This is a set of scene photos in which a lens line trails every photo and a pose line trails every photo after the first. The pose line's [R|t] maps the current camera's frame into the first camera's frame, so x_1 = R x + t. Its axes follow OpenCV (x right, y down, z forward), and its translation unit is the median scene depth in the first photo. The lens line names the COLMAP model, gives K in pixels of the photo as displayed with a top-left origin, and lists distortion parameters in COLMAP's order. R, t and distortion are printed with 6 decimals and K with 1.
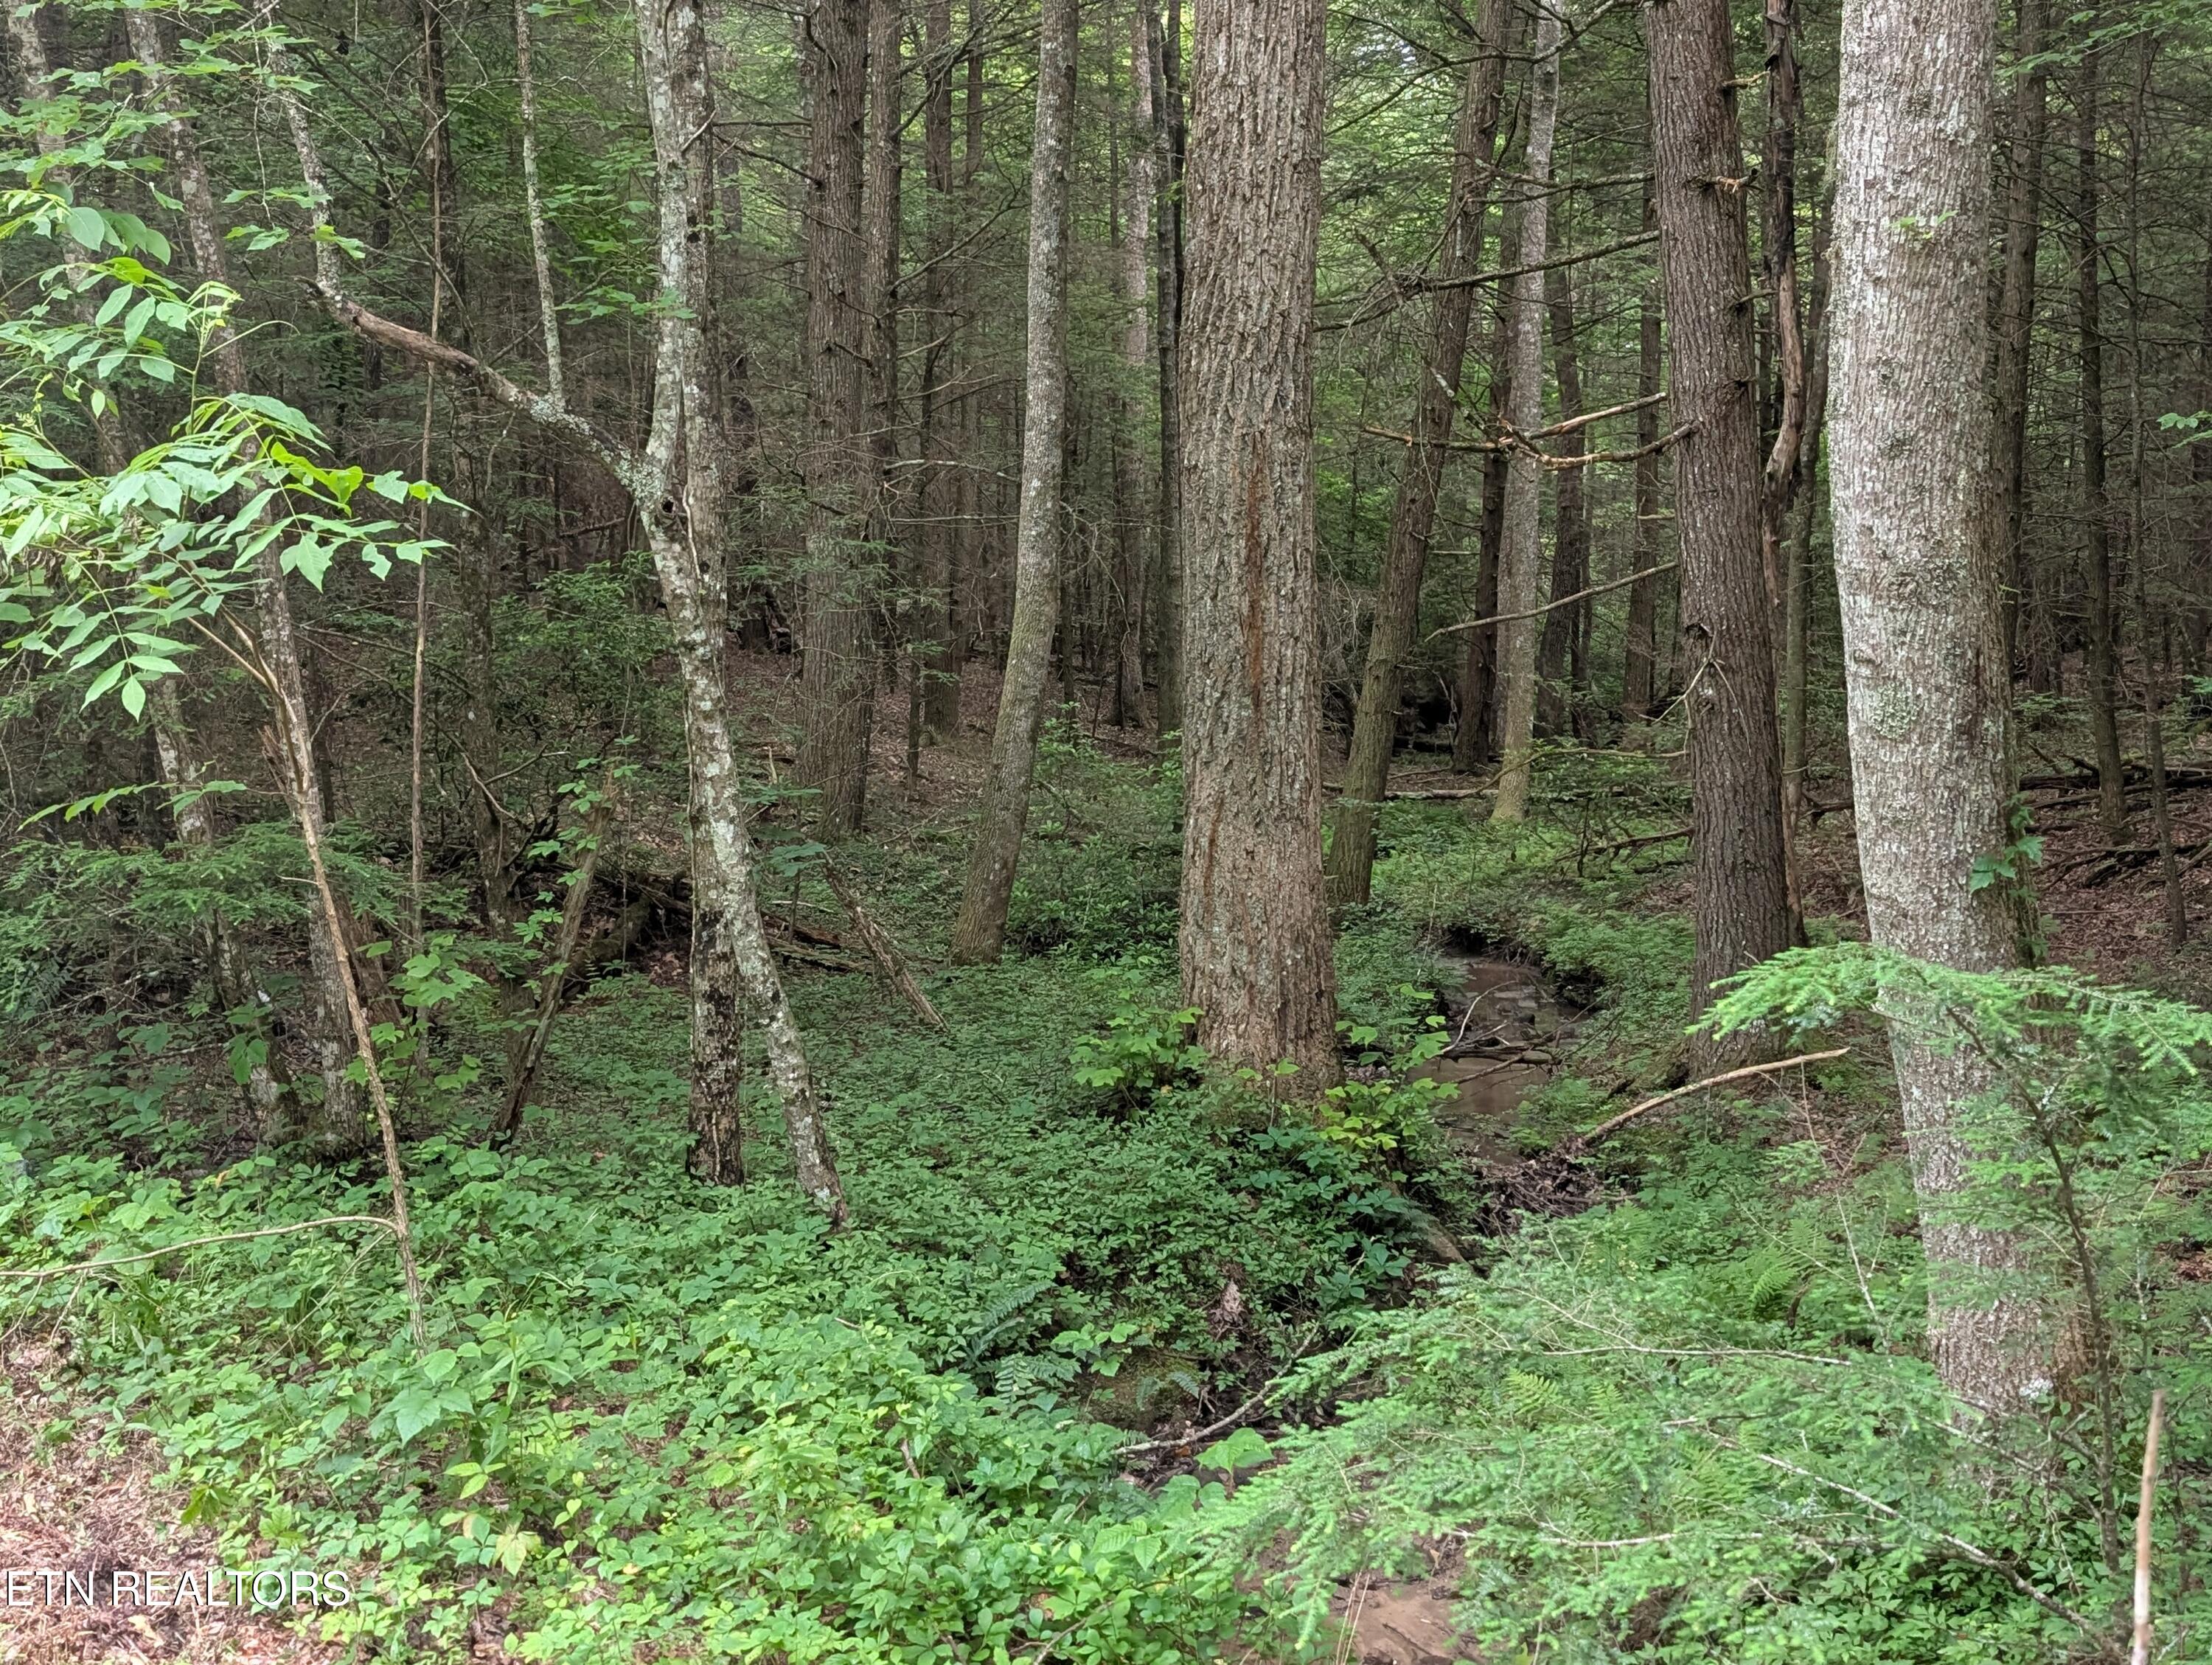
lens RADIAL K [[2516.3, 0, 1094.3], [0, 2516.3, 821.7], [0, 0, 1]] dist [0.144889, -0.474214]
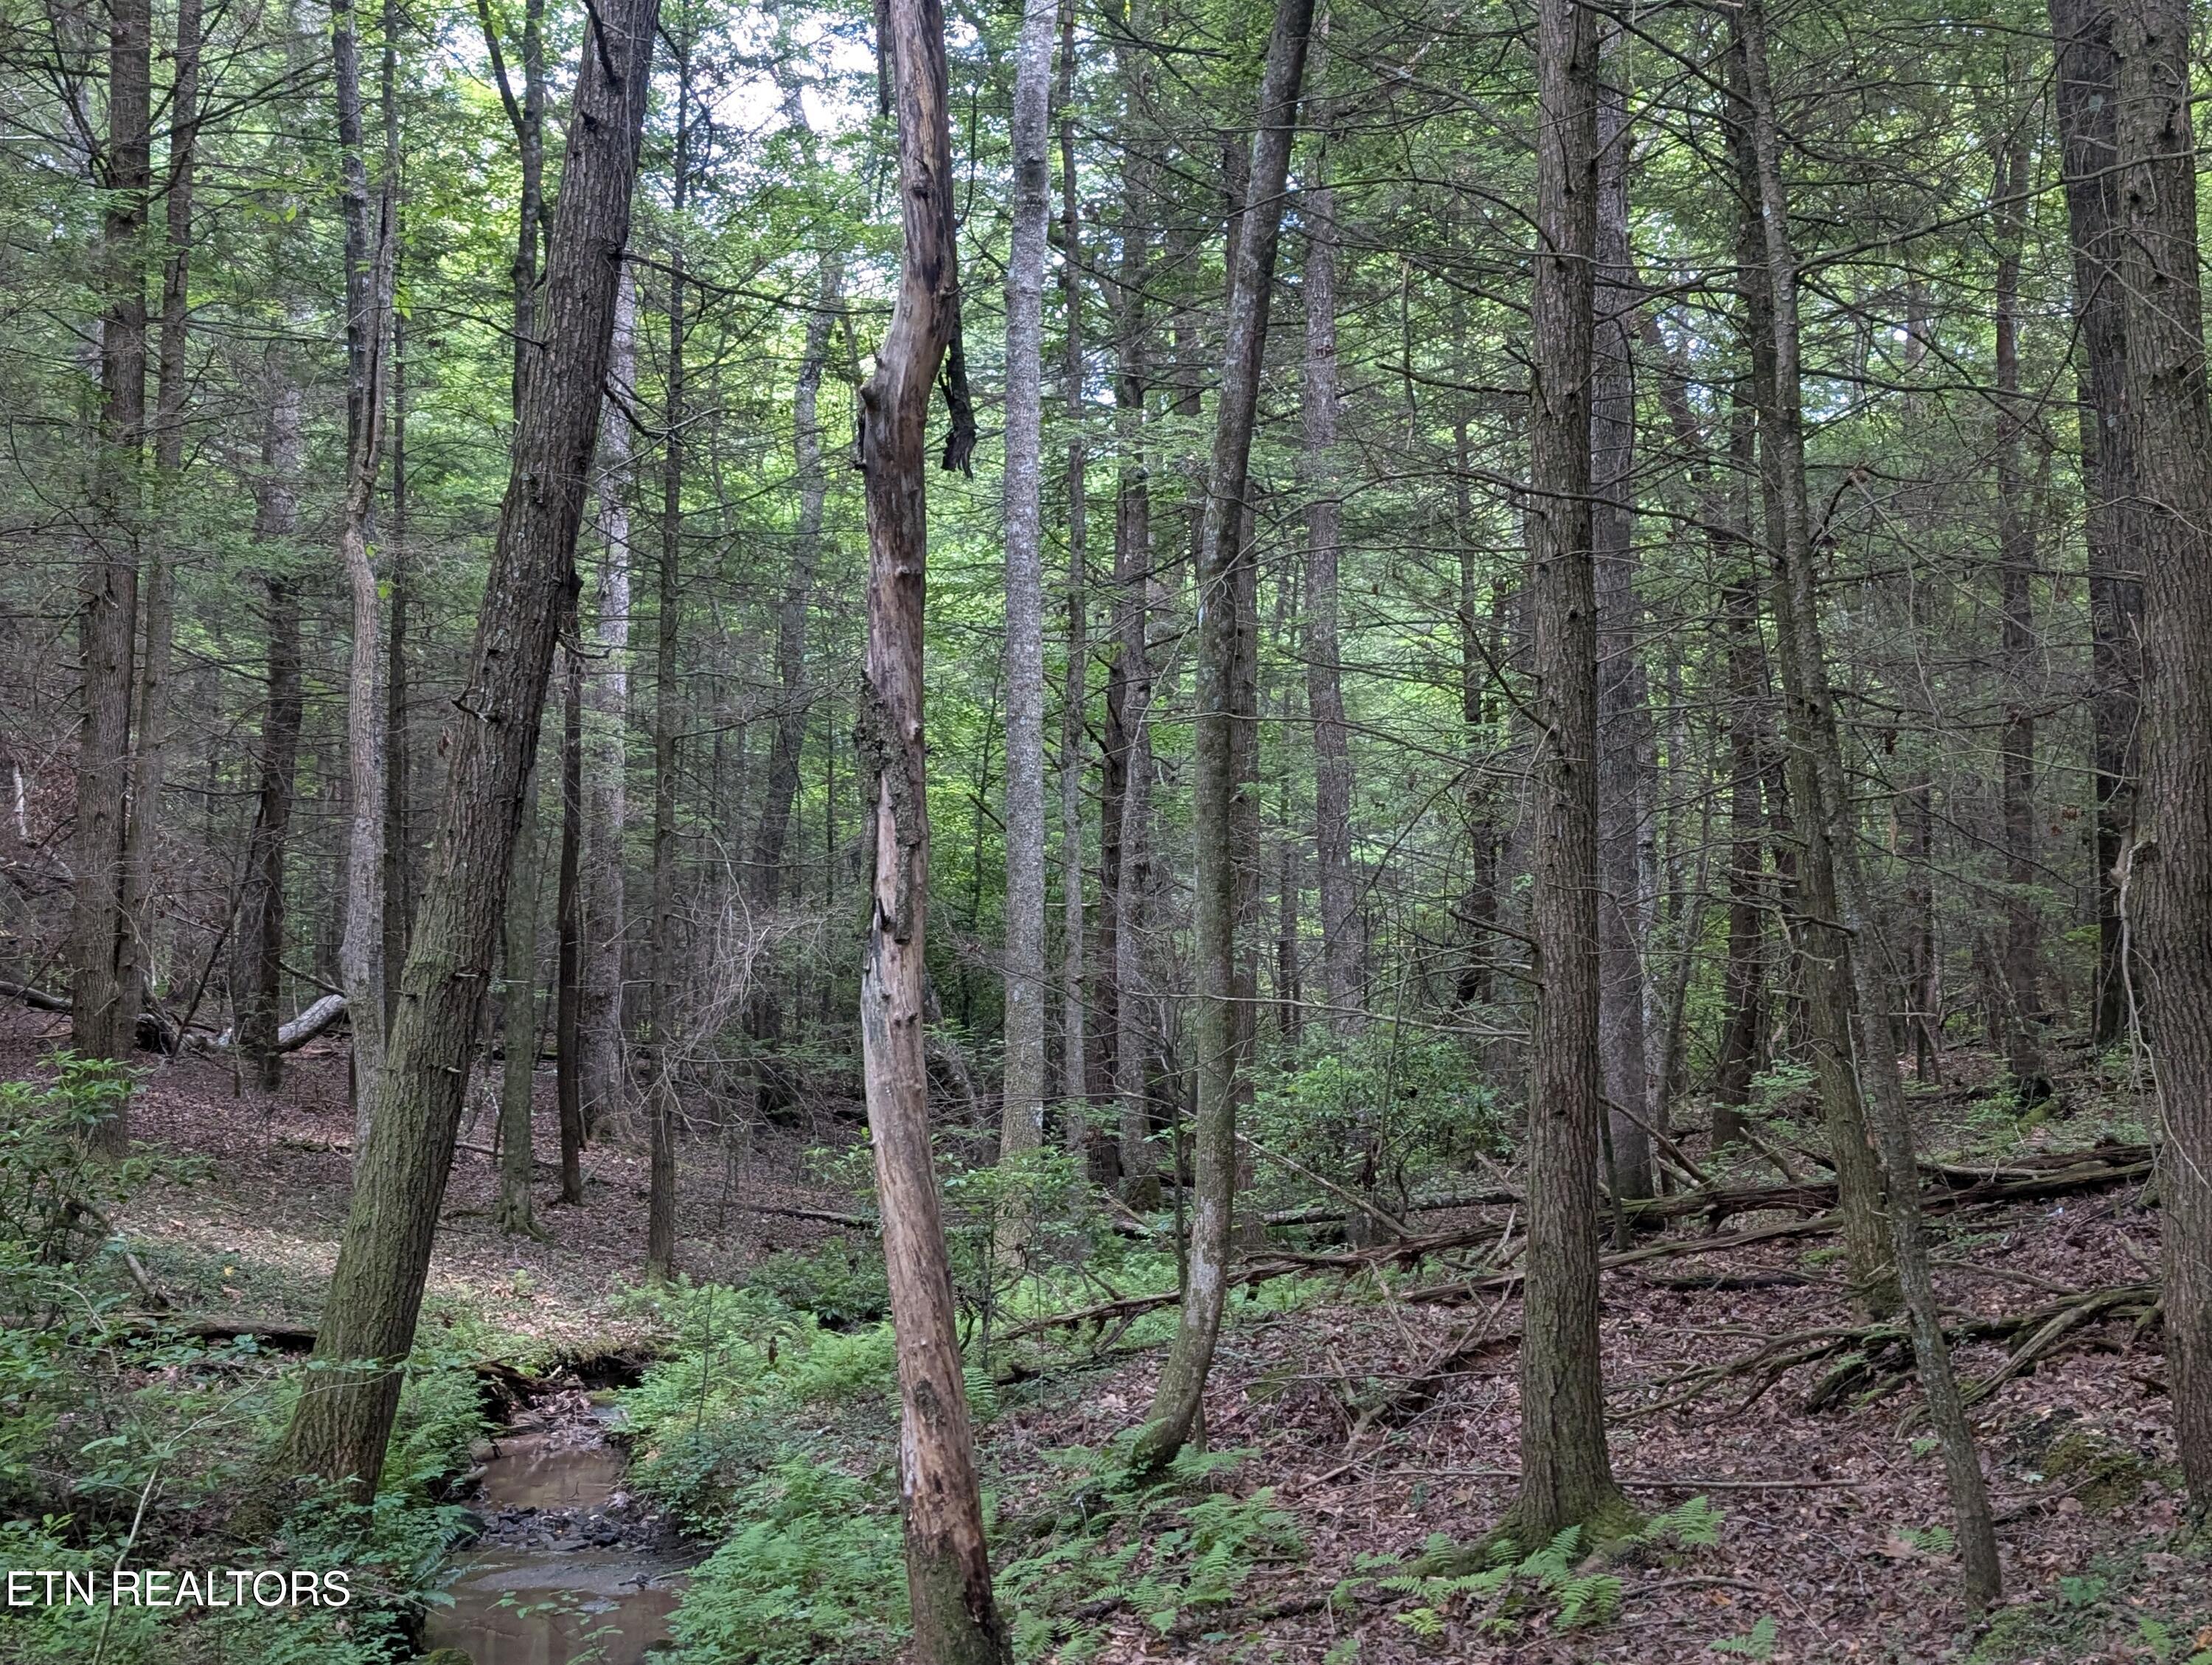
lens RADIAL K [[2514.5, 0, 1156.4], [0, 2514.5, 817.6], [0, 0, 1]] dist [0.129997, -0.446702]
pose [[0.996978, -0.001328, 0.077674, 0.227560], [0.014572, 0.985303, -0.170194, -0.005701], [-0.076306, 0.170811, 0.982345, 0.511849]]
